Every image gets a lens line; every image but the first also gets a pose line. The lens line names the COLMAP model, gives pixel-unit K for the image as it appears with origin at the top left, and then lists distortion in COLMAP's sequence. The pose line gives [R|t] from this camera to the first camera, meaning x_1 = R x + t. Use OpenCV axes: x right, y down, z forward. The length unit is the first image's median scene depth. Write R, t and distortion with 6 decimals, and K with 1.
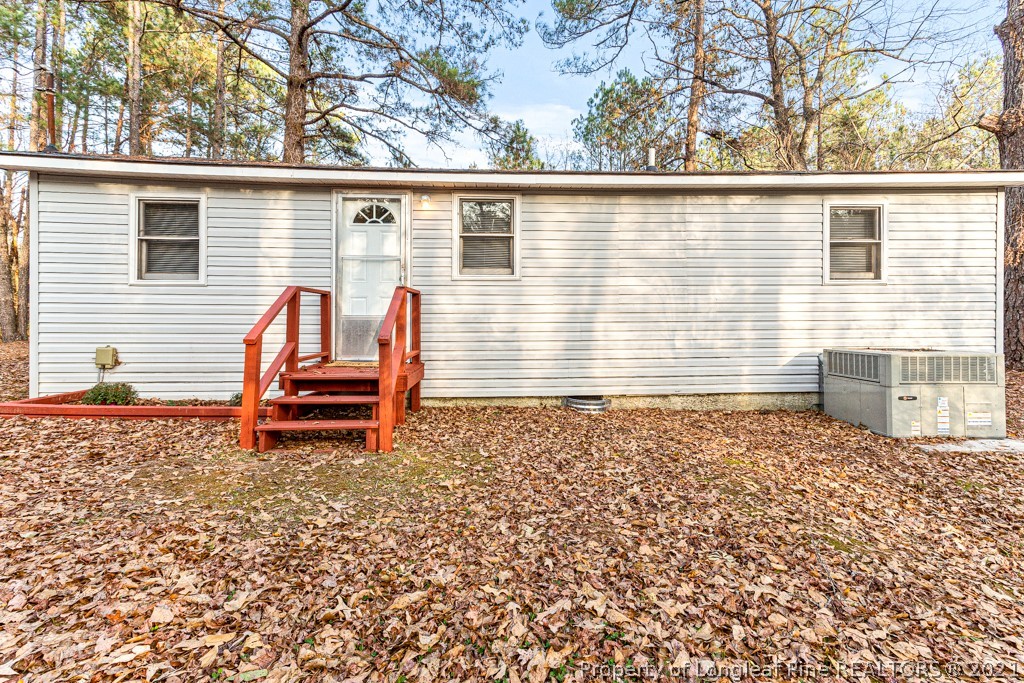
lens RADIAL K [[510.7, 0, 511.8], [0, 510.7, 324.1], [0, 0, 1]] dist [0.044760, 0.000389]
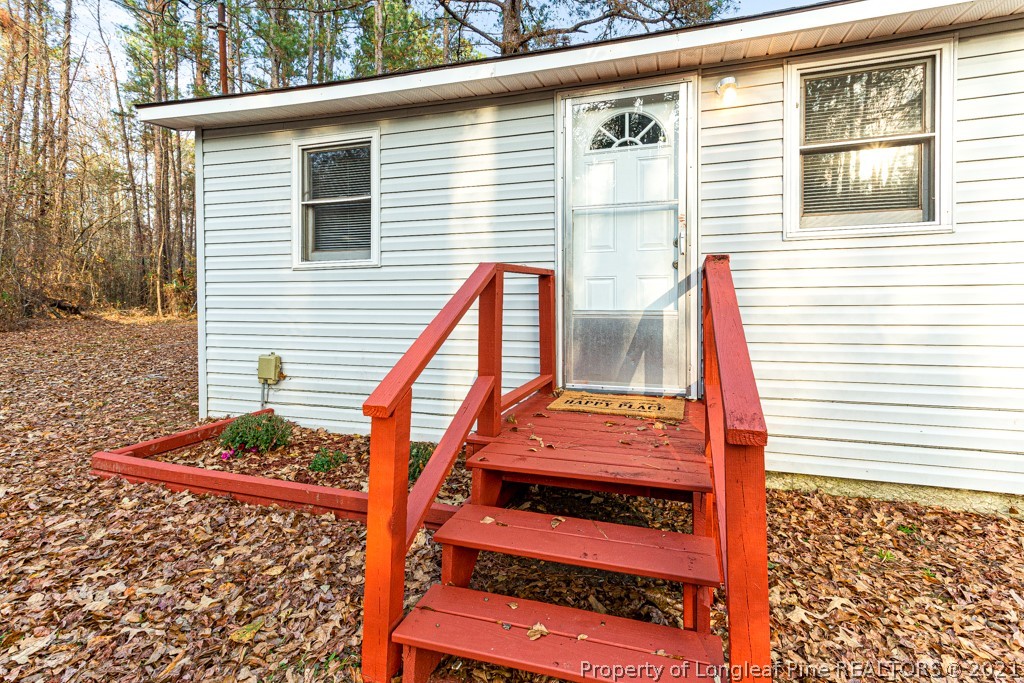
lens RADIAL K [[489.3, 0, 516.0], [0, 489.3, 297.6], [0, 0, 1]] dist [0.020474, 0.000152]
pose [[0.925804, -0.006524, -0.377948, -0.186803], [0.008410, 0.999959, 0.003338, -0.034792], [0.377910, -0.006269, 0.925821, 0.478152]]
